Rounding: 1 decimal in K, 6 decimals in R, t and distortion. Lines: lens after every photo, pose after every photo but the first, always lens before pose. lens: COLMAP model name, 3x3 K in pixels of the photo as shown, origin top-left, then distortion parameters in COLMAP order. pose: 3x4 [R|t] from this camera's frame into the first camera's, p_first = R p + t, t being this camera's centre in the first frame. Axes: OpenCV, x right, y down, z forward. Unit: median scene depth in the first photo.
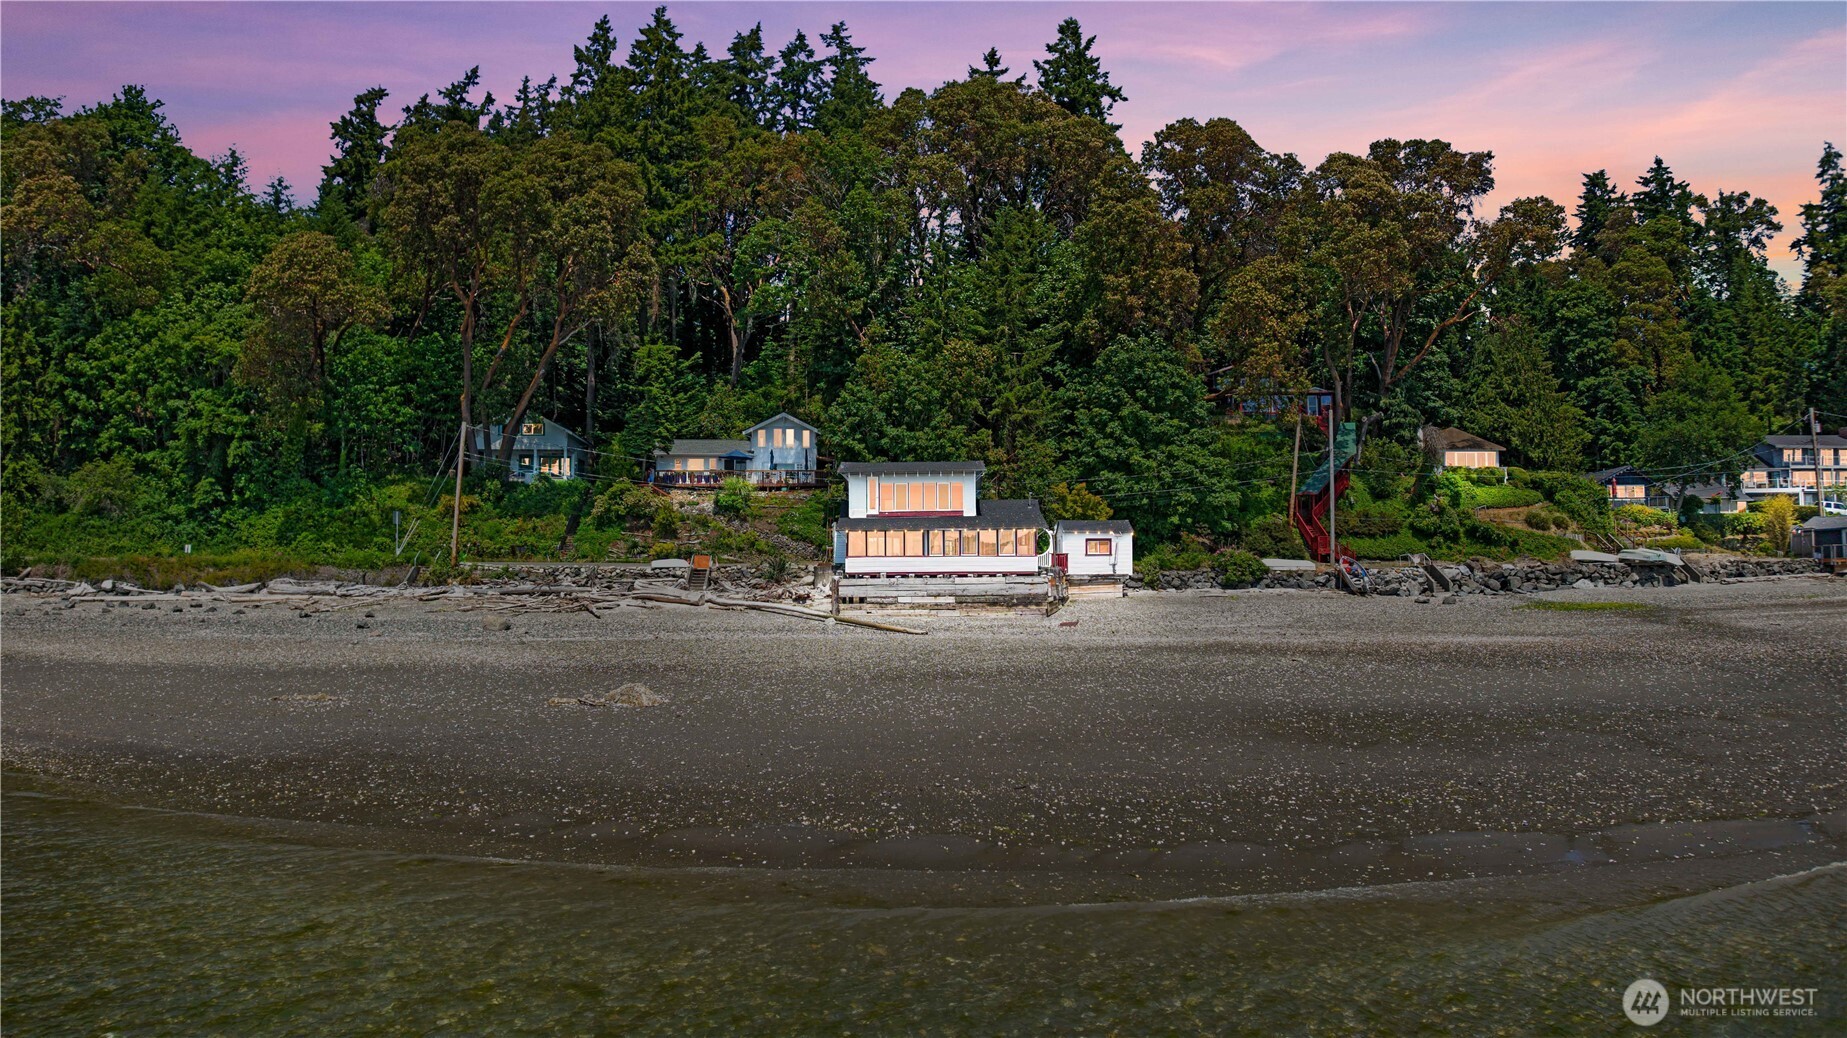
lens RADIAL K [[1024.4, 0, 922.1], [0, 1024.4, 561.4], [0, 0, 1]] dist [-0.155631, 0.017839]
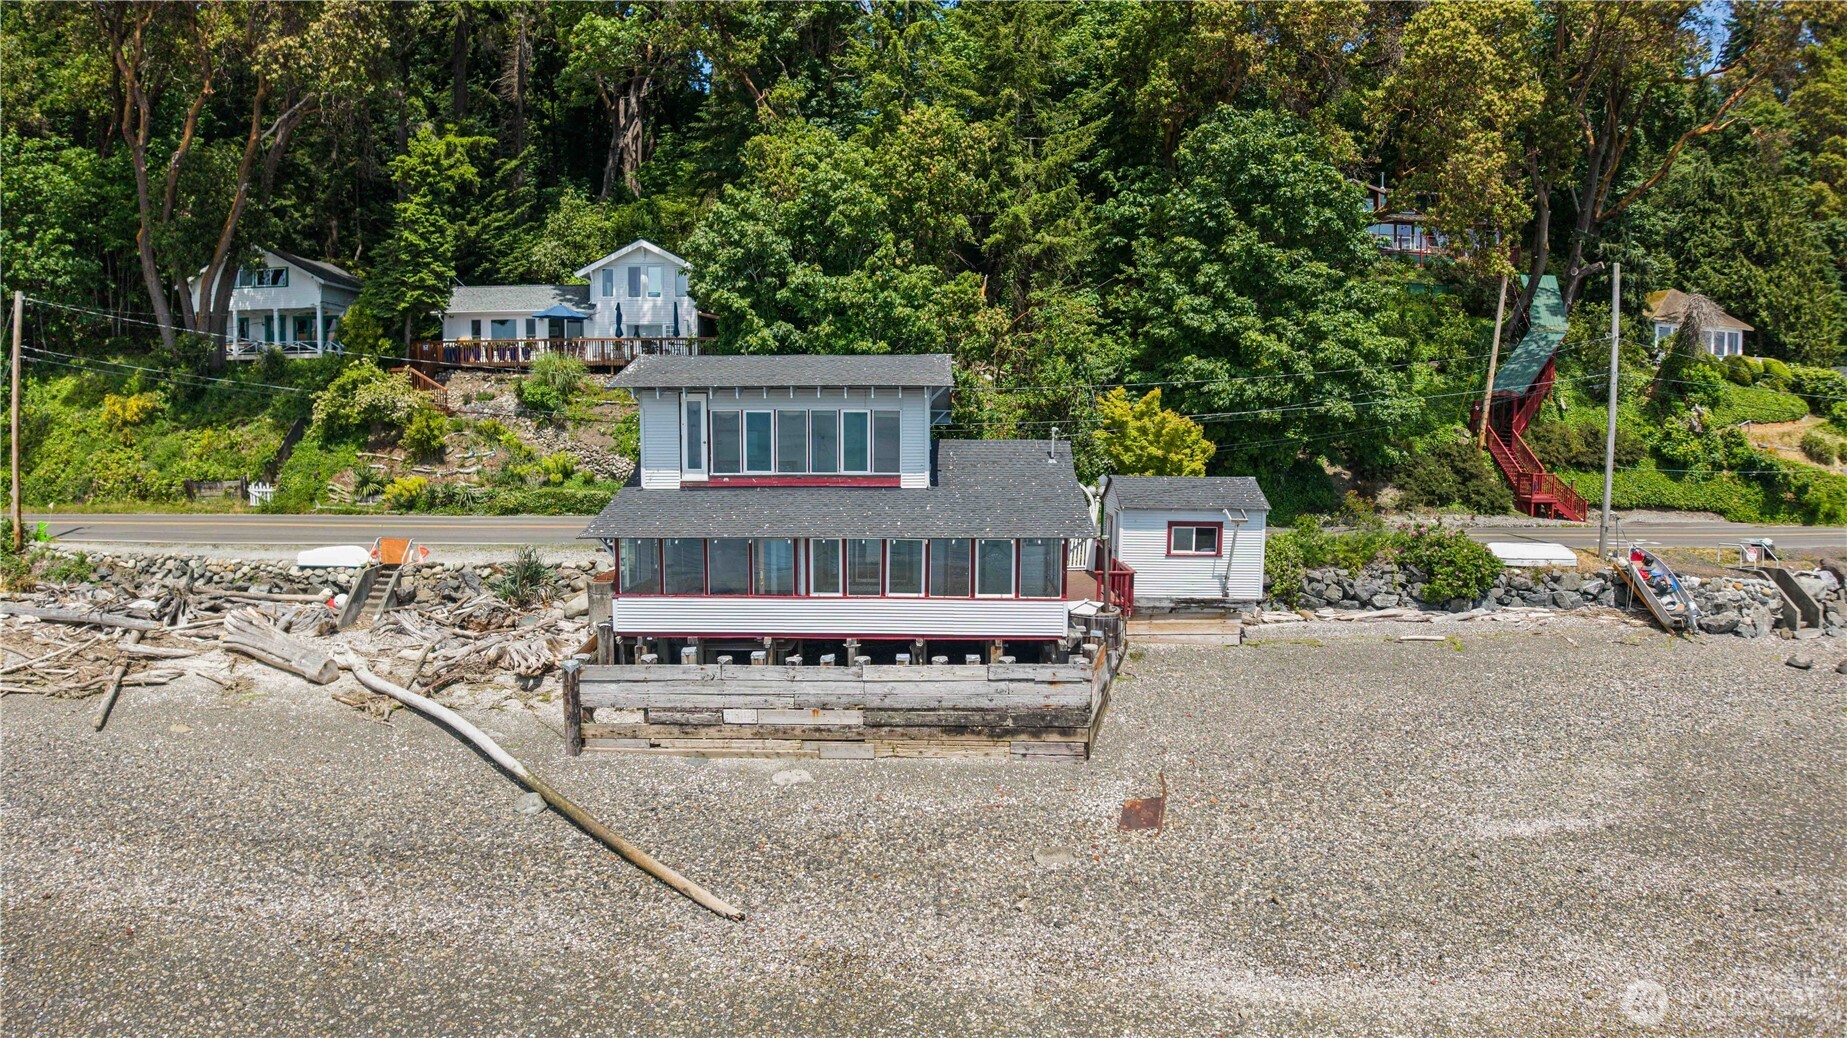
lens RADIAL K [[1024.4, 0, 922.1], [0, 1024.4, 561.4], [0, 0, 1]] dist [-0.155631, 0.017839]
pose [[0.999849, 0.013291, -0.011205, 0.042802], [-0.011231, 0.985856, 0.167216, -0.066426], [0.013269, -0.167065, 0.985857, 0.437997]]
